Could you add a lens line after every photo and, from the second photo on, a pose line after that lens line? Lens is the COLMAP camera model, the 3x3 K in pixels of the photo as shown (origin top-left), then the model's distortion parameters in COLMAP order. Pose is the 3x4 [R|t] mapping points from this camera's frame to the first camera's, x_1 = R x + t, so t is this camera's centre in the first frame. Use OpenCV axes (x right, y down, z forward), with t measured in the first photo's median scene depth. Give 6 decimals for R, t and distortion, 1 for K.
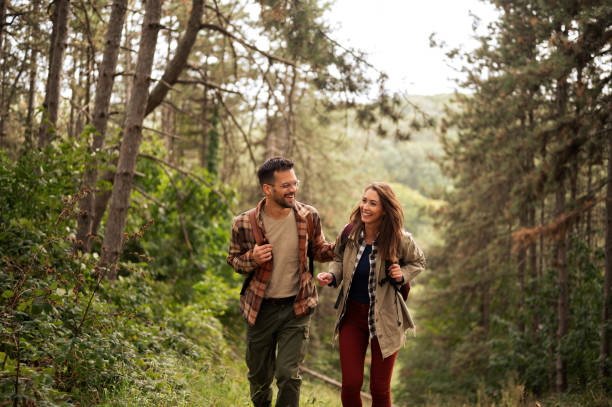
lens RADIAL K [[857.2, 0, 309.1], [0, 857.2, 200.5], [0, 0, 1]] dist [-0.010530, -0.043745]
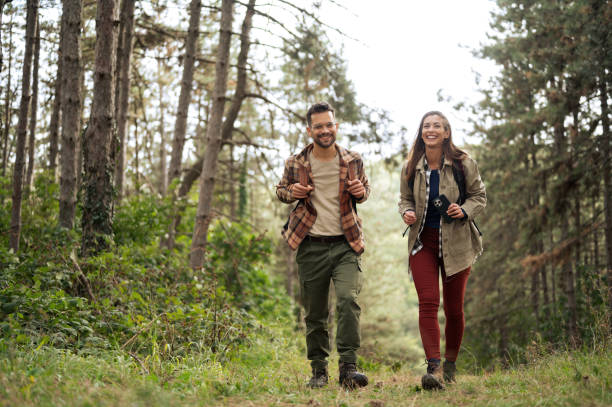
lens RADIAL K [[854.0, 0, 310.5], [0, 854.0, 201.7], [0, 0, 1]] dist [-0.006799, -0.000446]
pose [[0.998622, -0.051235, -0.011355, -0.018216], [0.050368, 0.996504, -0.066648, 0.015844], [0.014730, 0.065984, 0.997712, -0.099900]]
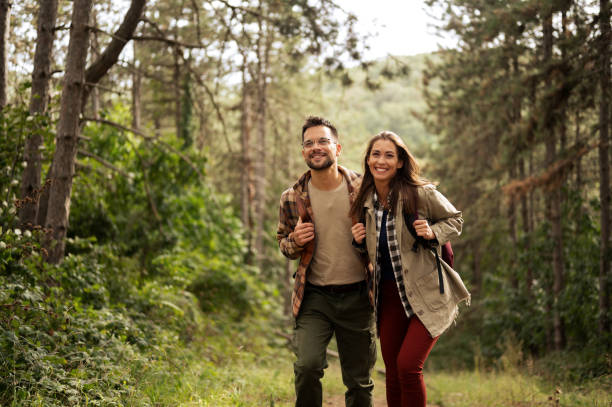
lens RADIAL K [[857.2, 0, 309.1], [0, 857.2, 200.5], [0, 0, 1]] dist [-0.010530, -0.043745]
pose [[0.998618, -0.050567, 0.014300, 0.007666], [0.049966, 0.997962, 0.039680, 0.004451], [-0.016278, -0.038911, 0.999110, 0.047148]]
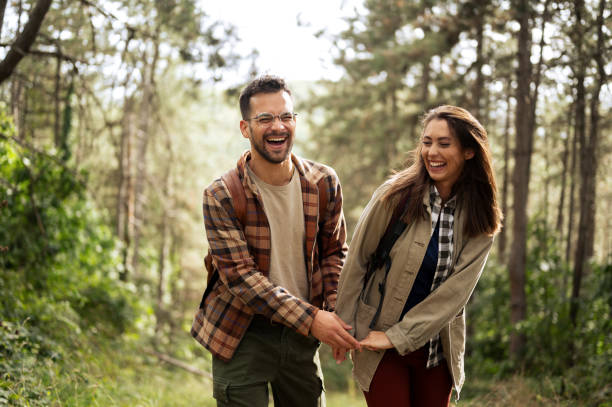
lens RADIAL K [[856.3, 0, 305.9], [0, 856.3, 198.7], [0, 0, 1]] dist [-0.024651, 0.047114]
pose [[0.986723, 0.000748, 0.162412, -0.006361], [-0.003437, 0.999862, 0.016272, 0.001274], [-0.162378, -0.016614, 0.986589, 0.029408]]
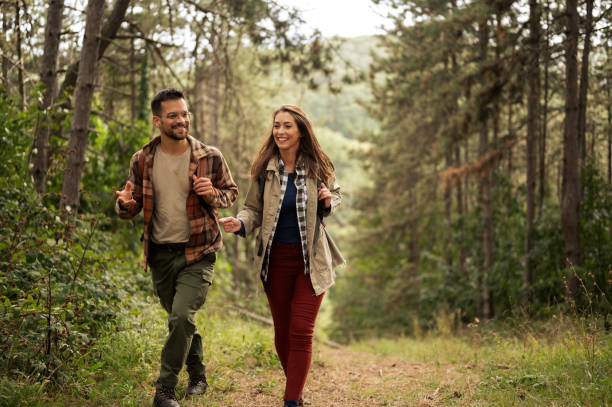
lens RADIAL K [[857.2, 0, 309.1], [0, 857.2, 200.5], [0, 0, 1]] dist [-0.010530, -0.043745]
pose [[0.995606, -0.039384, 0.084962, -0.011449], [0.033844, 0.997266, 0.065687, -0.001976], [-0.087317, -0.062523, 0.994217, -0.028900]]
